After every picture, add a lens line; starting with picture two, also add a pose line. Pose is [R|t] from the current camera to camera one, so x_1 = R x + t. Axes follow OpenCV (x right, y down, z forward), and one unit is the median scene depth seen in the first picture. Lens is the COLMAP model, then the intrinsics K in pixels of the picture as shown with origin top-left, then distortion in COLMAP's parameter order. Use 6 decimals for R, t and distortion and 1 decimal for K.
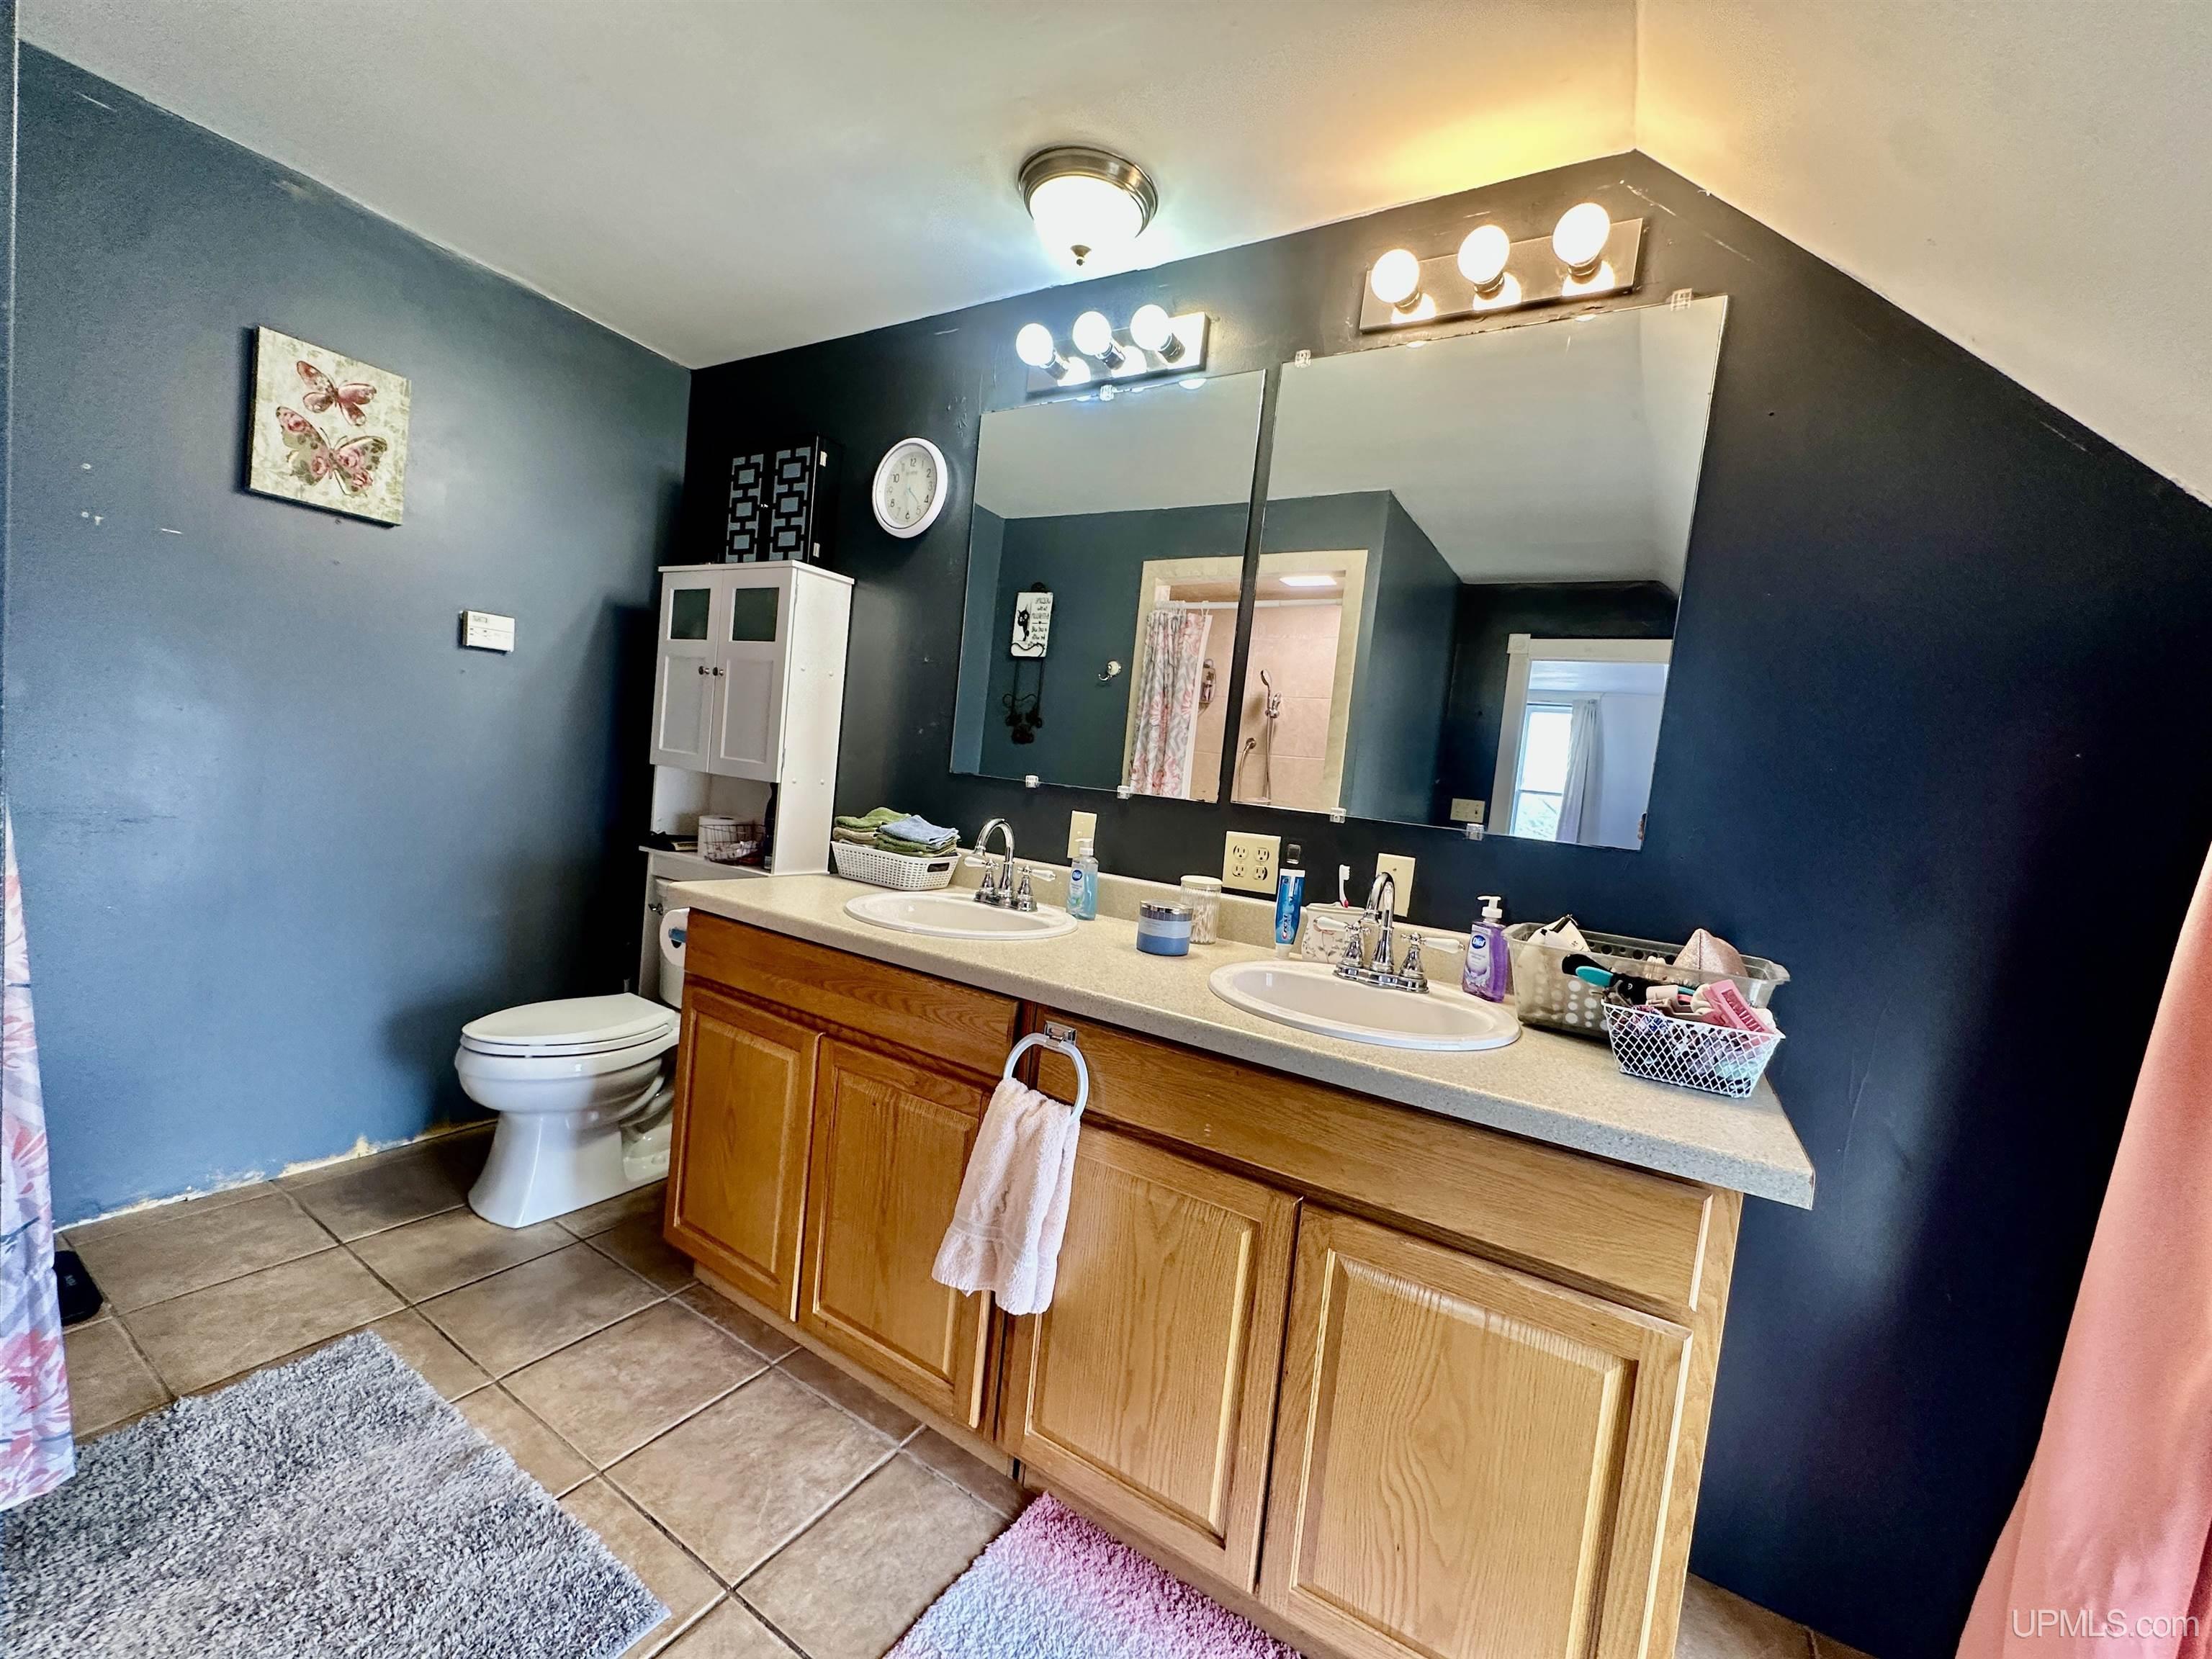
lens RADIAL K [[883.1, 0, 1106.2], [0, 883.1, 831.8], [0, 0, 1]] dist [-0.005298, 0.000916]
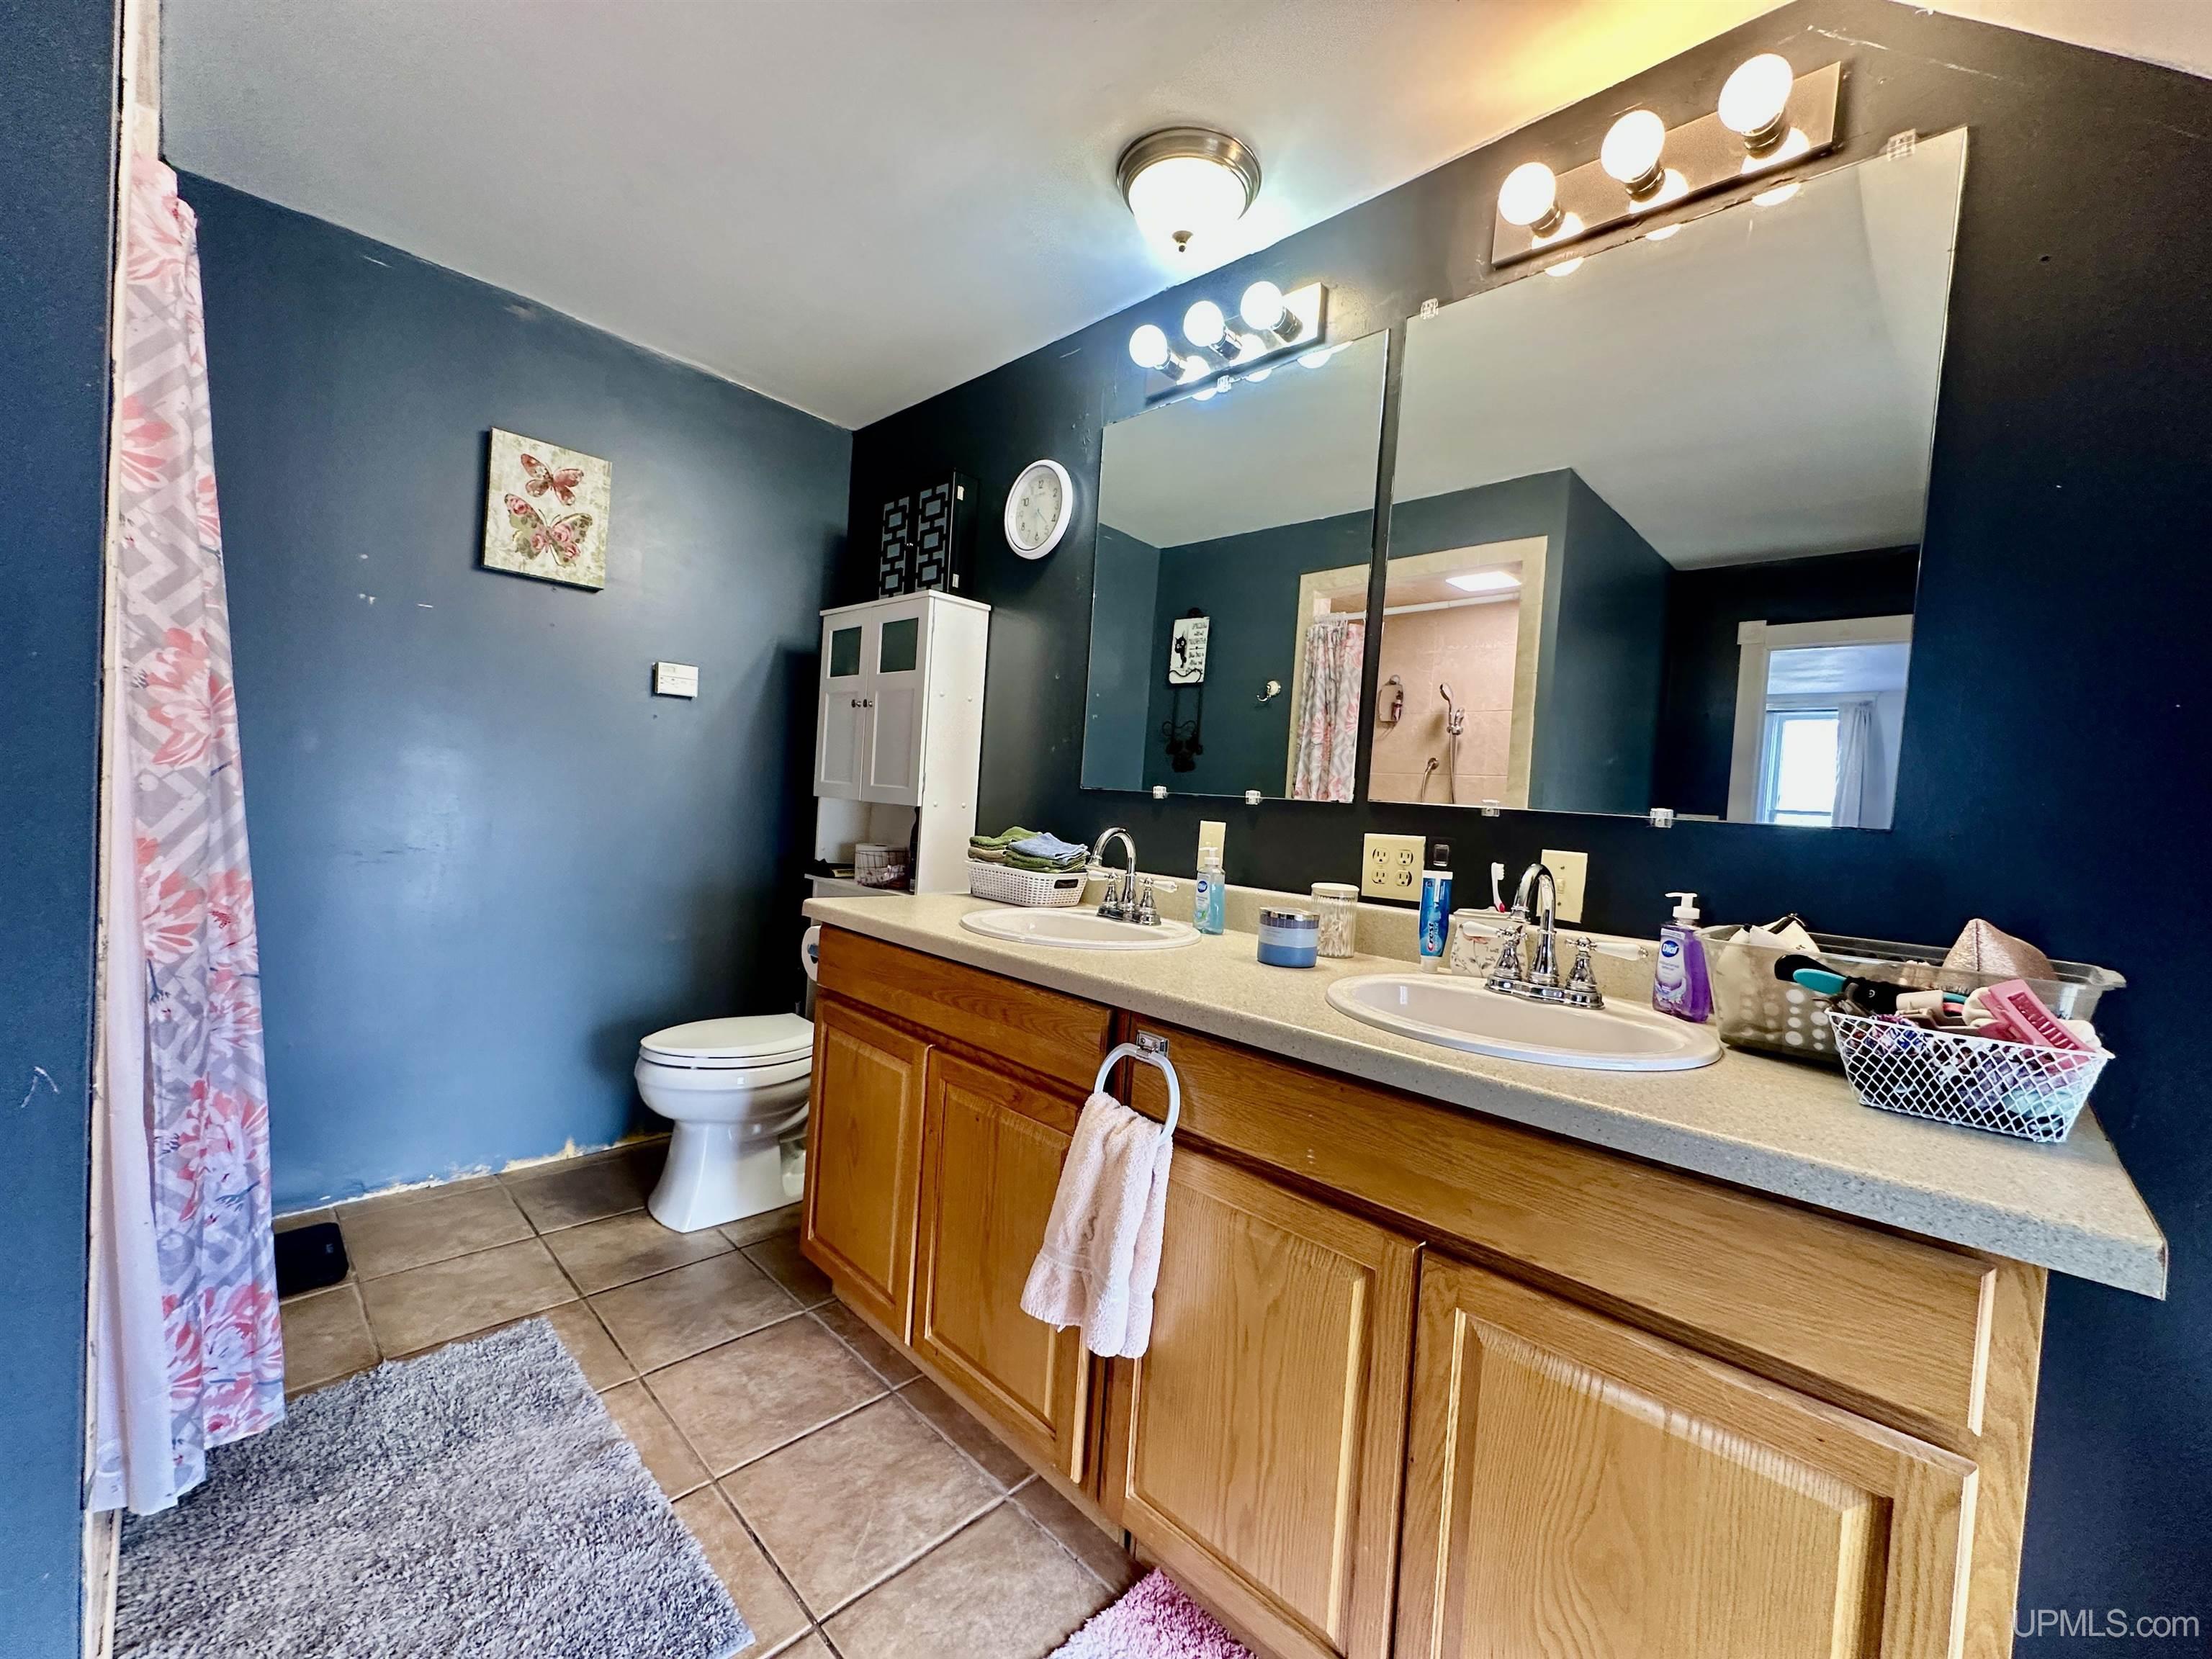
lens RADIAL K [[883.1, 0, 1105.1], [0, 883.1, 831.2], [0, 0, 1]] dist [-0.005298, 0.000916]
pose [[0.975221, -0.029725, -0.219228, 0.094240], [0.017872, 0.998279, -0.055857, 0.052896], [0.220511, 0.050555, 0.974074, 0.081925]]
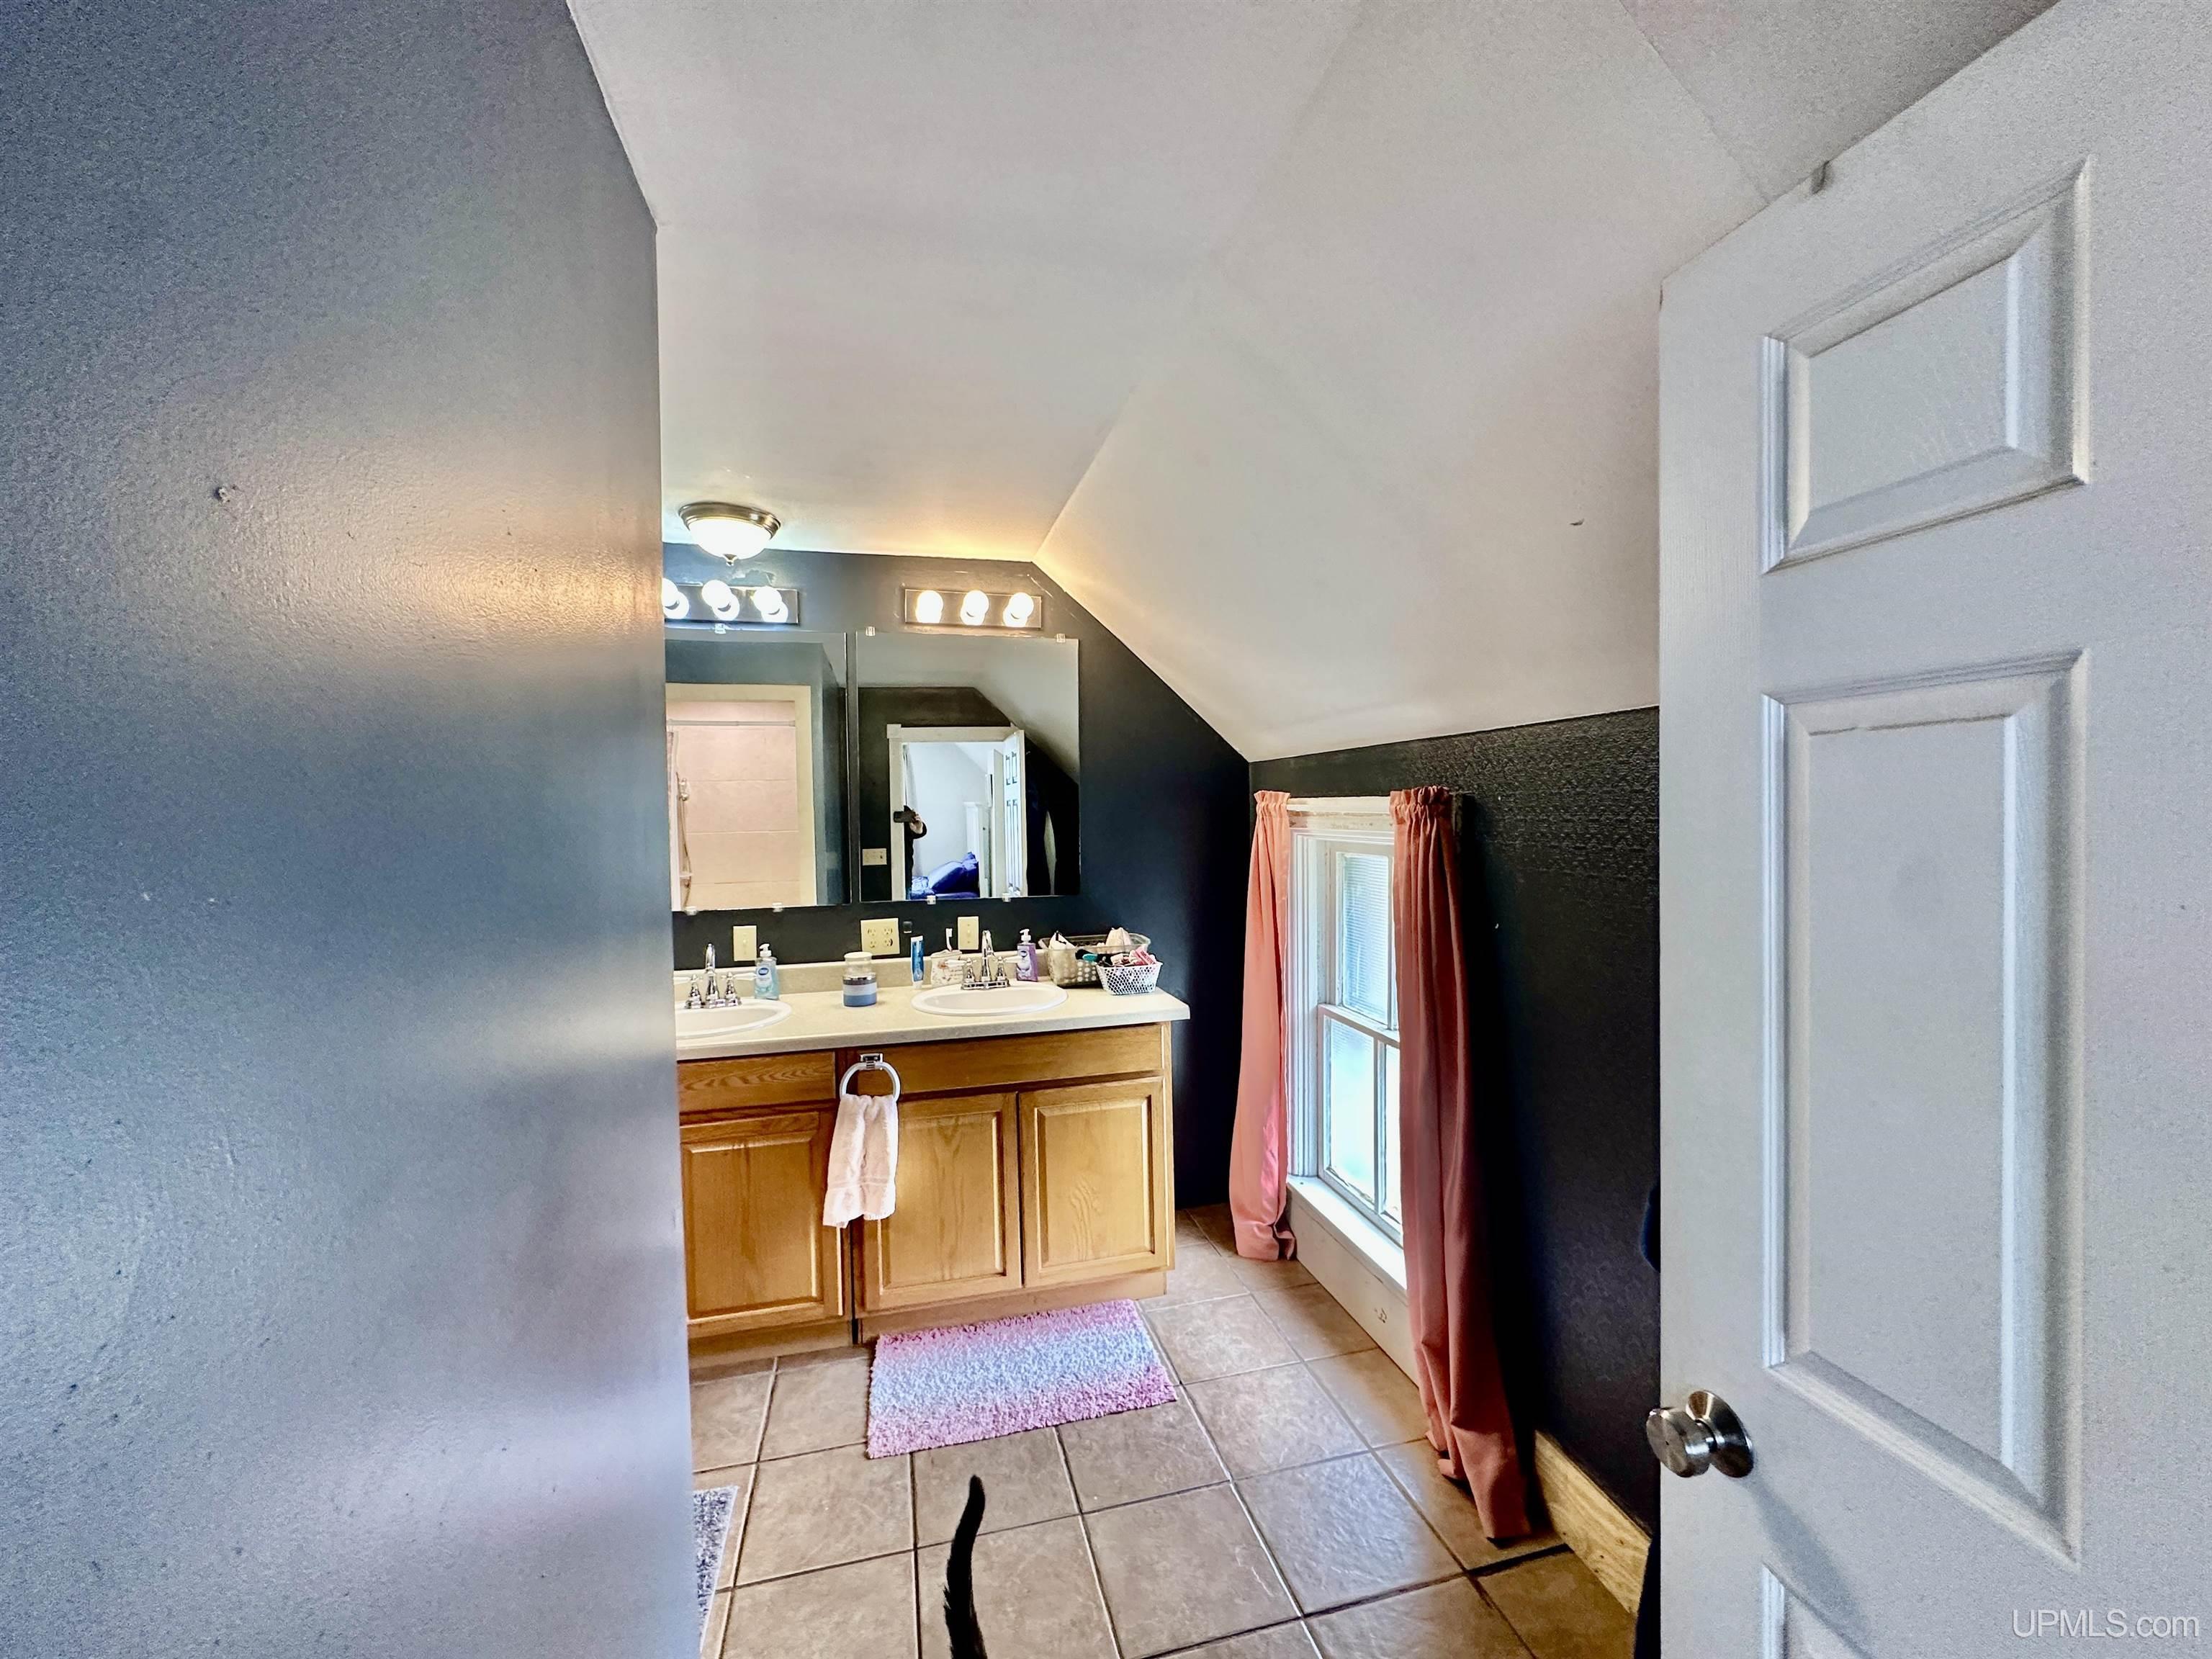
lens RADIAL K [[883.1, 0, 1107.4], [0, 883.1, 831.2], [0, 0, 1]] dist [-0.005298, 0.000916]
pose [[0.697687, -0.131218, 0.704283, -0.804076], [0.139584, 0.989141, 0.046014, -0.212201], [-0.702673, 0.066204, 0.708427, -0.545819]]
